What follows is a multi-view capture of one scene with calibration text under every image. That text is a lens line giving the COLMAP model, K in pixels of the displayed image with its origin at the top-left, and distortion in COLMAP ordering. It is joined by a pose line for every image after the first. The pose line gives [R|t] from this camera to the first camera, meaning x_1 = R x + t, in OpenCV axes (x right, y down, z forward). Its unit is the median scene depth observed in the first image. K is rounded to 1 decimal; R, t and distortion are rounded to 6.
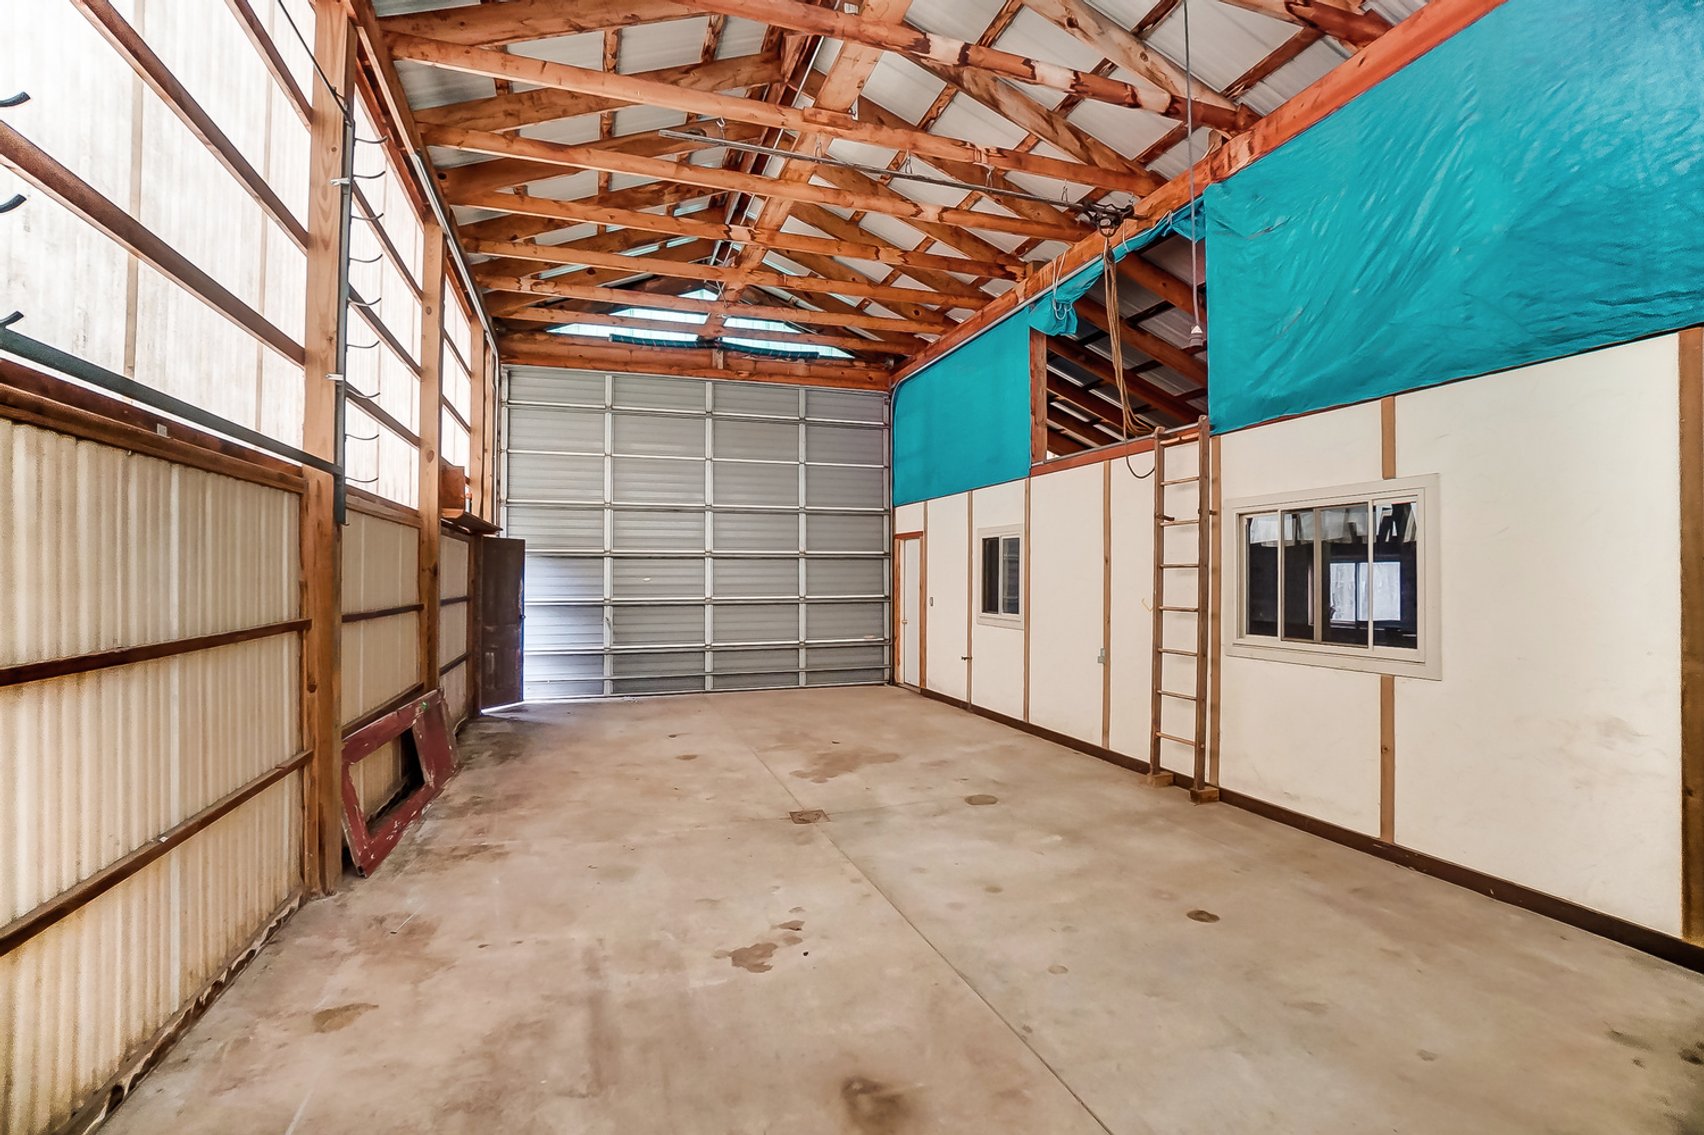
lens RADIAL K [[748.3, 0, 847.0], [0, 748.3, 573.2], [0, 0, 1]] dist [-0.019651, 0.000756]
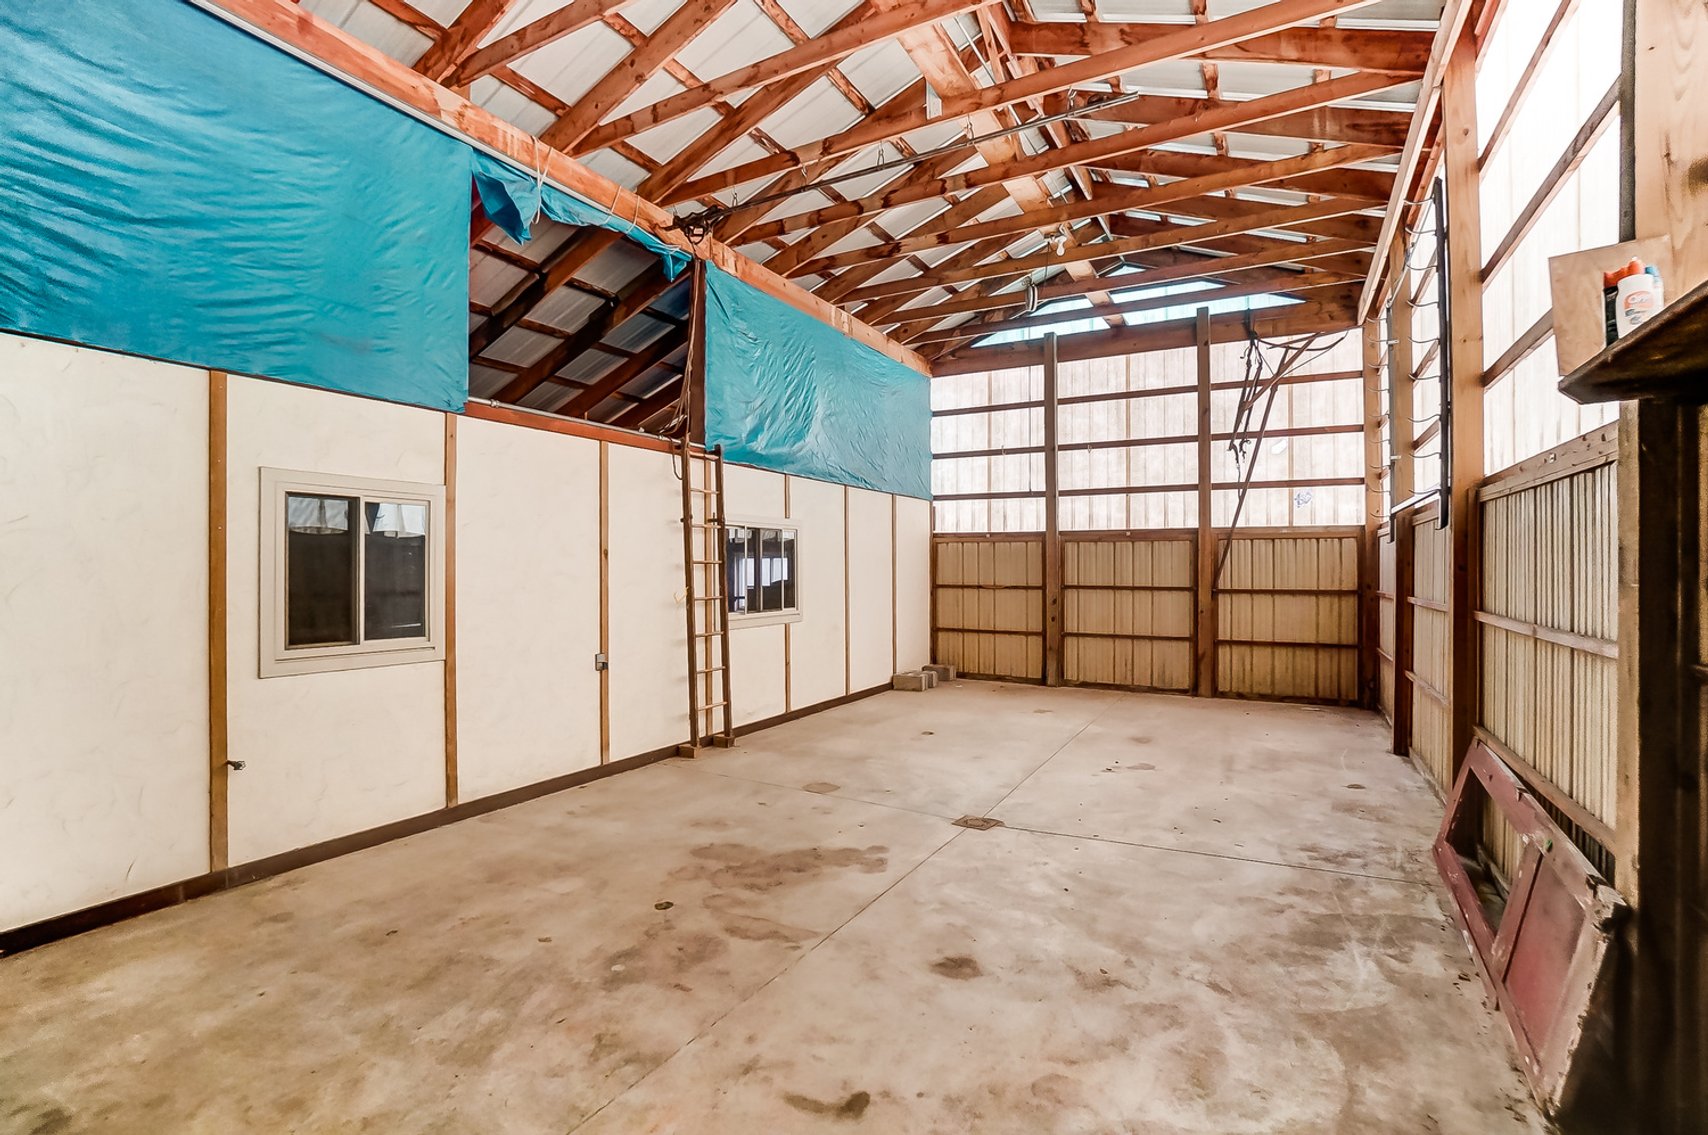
lens RADIAL K [[750.0, 0, 855.7], [0, 750.0, 569.7], [0, 0, 1]] dist [-0.019651, 0.000756]
pose [[-0.663098, -0.005185, 0.748514, -0.650954], [-0.007373, 0.999973, 0.000396, 0.000385], [-0.748496, -0.005256, -0.663119, 1.711124]]
